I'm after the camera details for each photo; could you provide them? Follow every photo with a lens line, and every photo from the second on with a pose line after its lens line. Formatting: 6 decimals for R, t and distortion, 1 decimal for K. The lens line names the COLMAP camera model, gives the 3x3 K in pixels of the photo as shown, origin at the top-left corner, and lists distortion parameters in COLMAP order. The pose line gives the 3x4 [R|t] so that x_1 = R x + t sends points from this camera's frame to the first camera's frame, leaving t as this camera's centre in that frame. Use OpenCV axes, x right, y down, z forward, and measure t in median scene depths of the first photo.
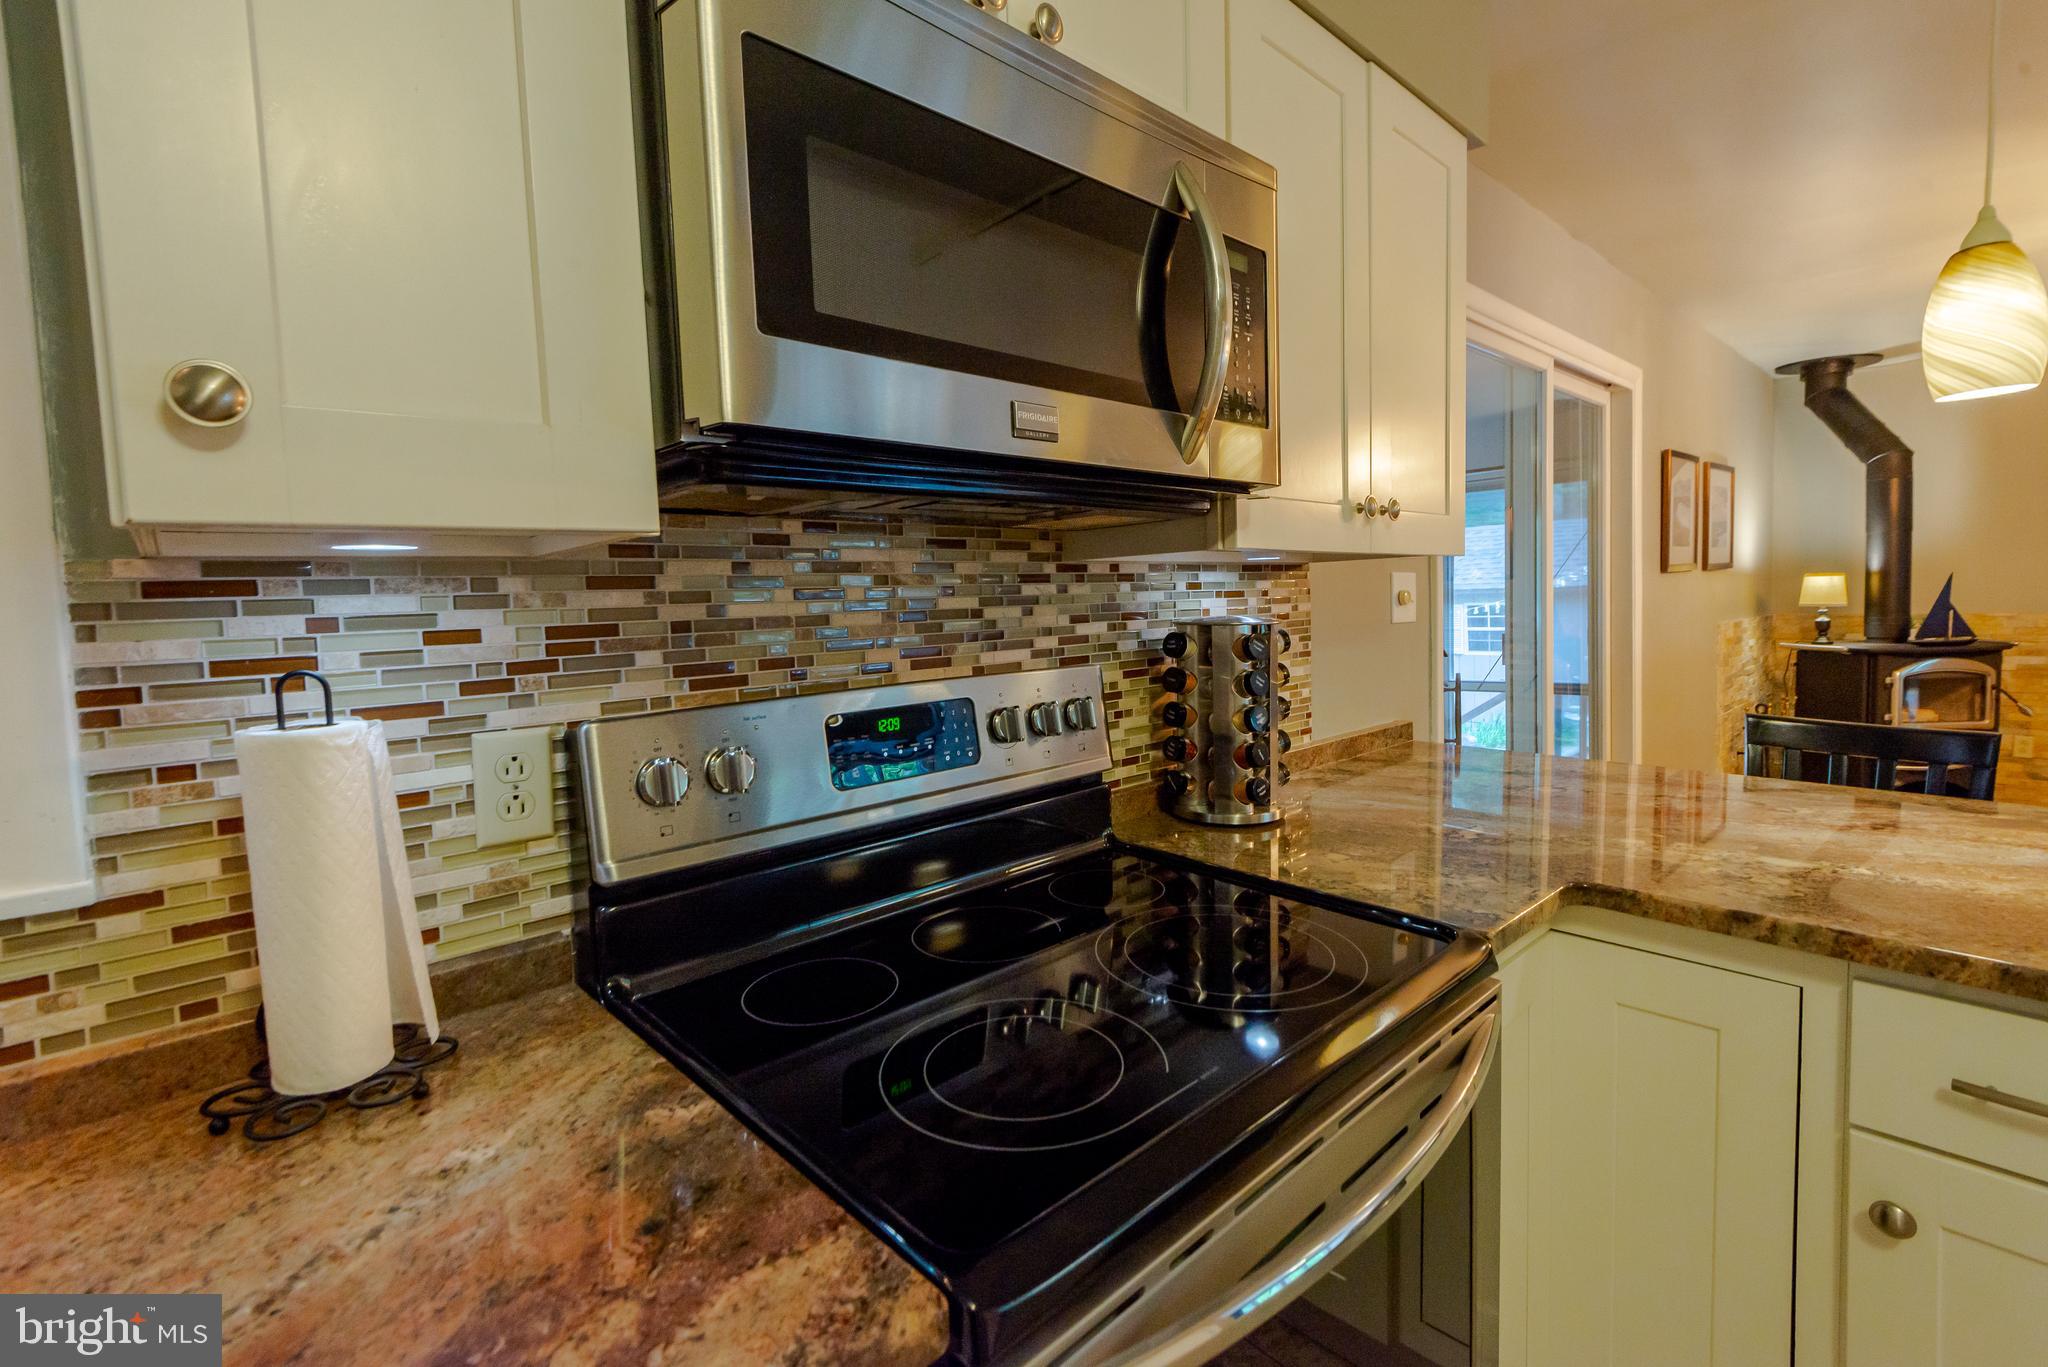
lens RADIAL K [[919.0, 0, 1030.6], [0, 919.0, 649.3], [0, 0, 1]] dist [0.030279, -0.016153]
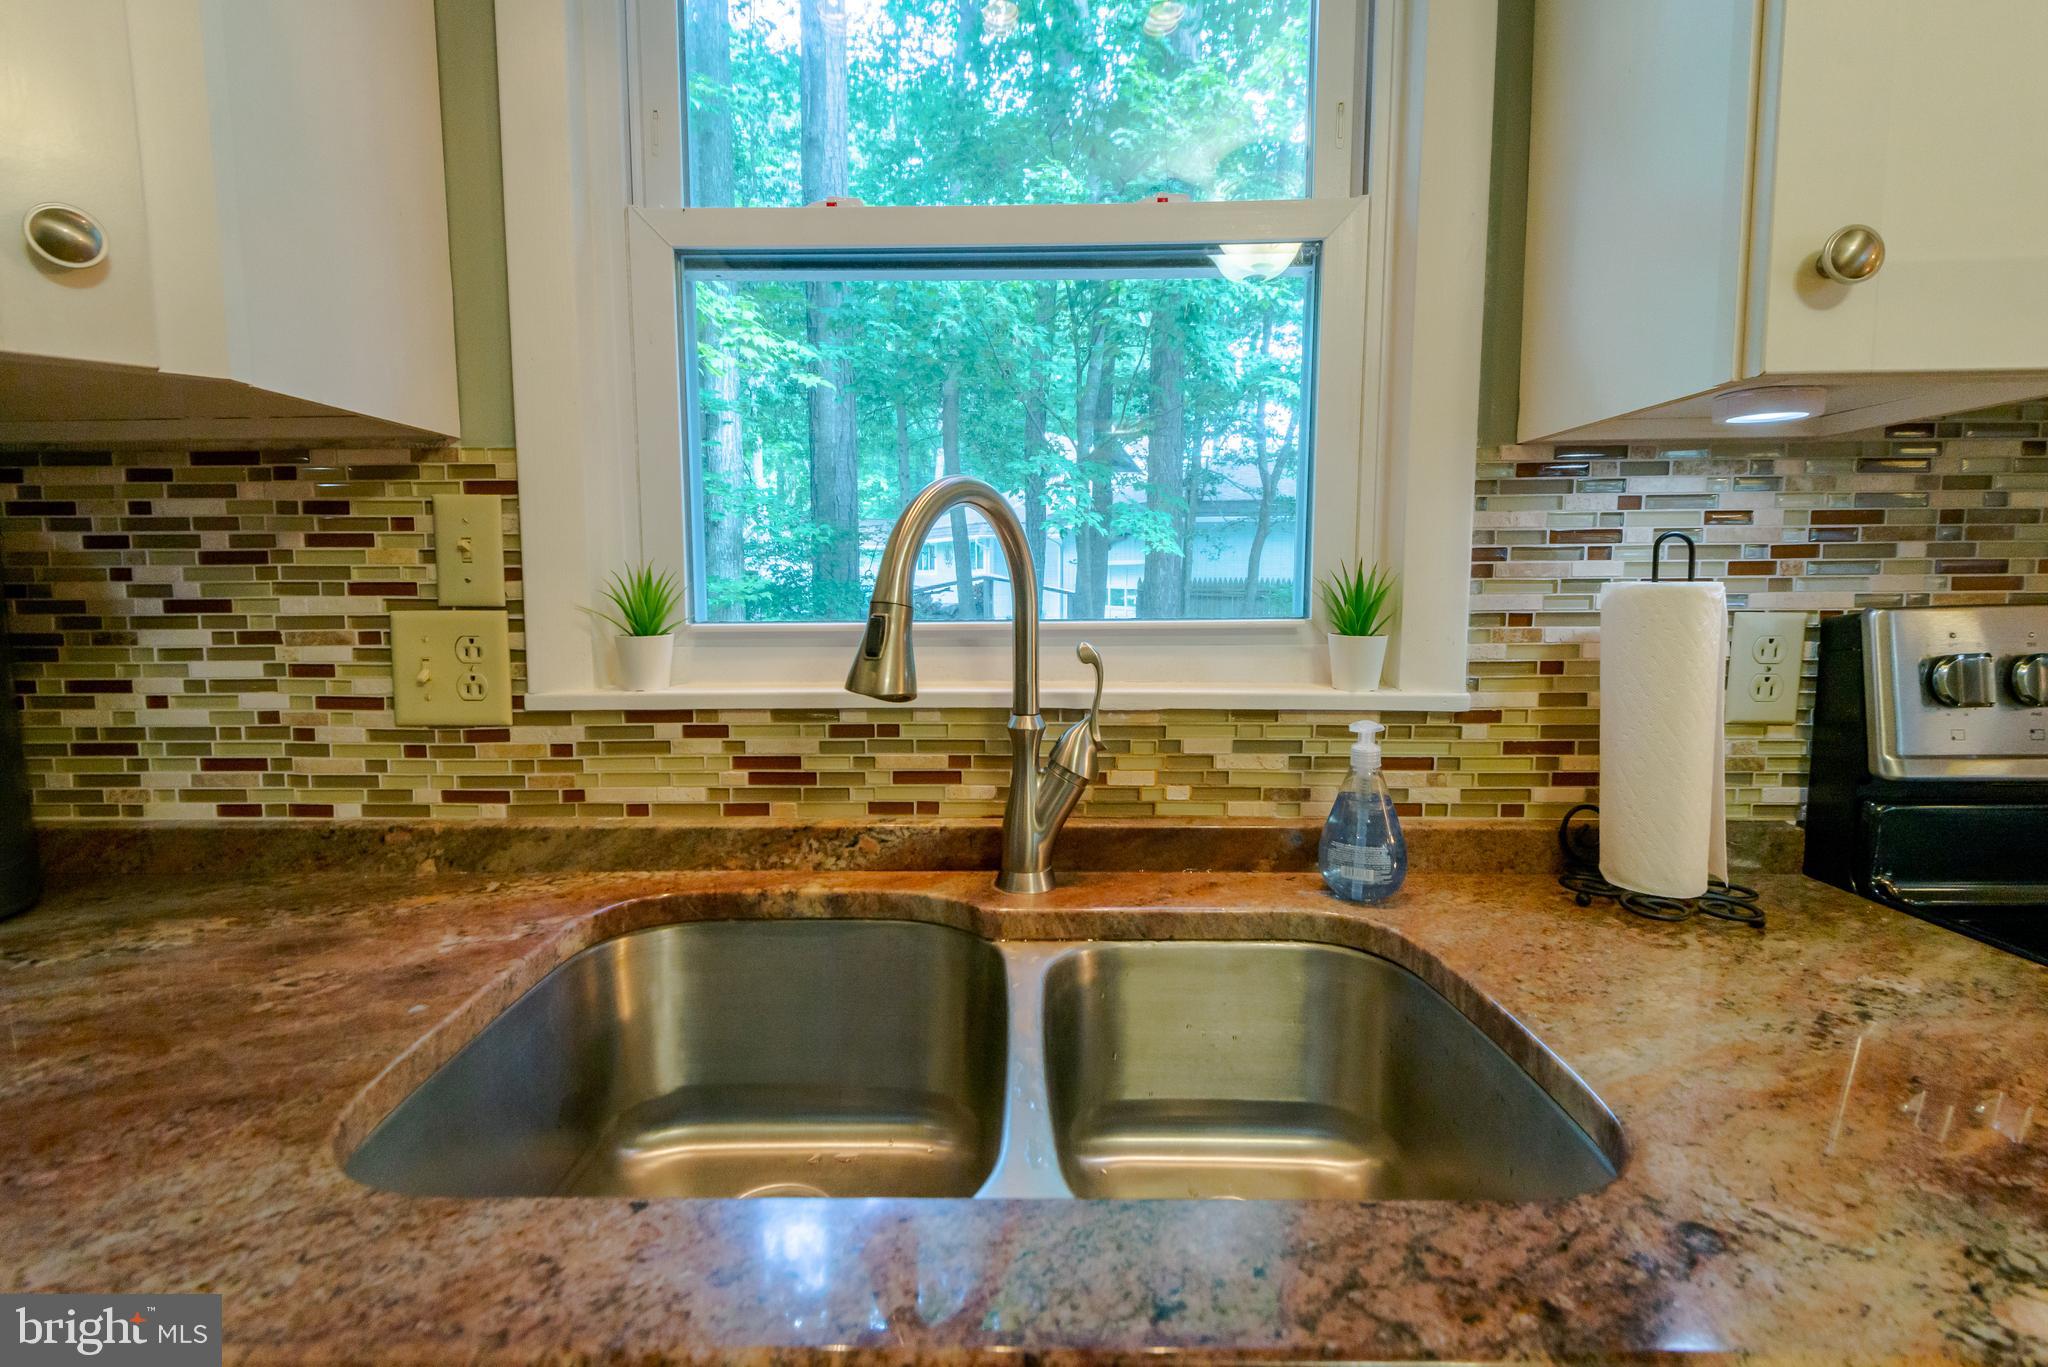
lens RADIAL K [[951.9, 0, 995.2], [0, 951.9, 670.1], [0, 0, 1]] dist [0.028932, -0.017220]
pose [[0.719790, 0.093233, -0.687903, -0.284366], [-0.057176, 0.995535, 0.075100, 0.077029], [0.691834, -0.014725, 0.721907, -0.220086]]
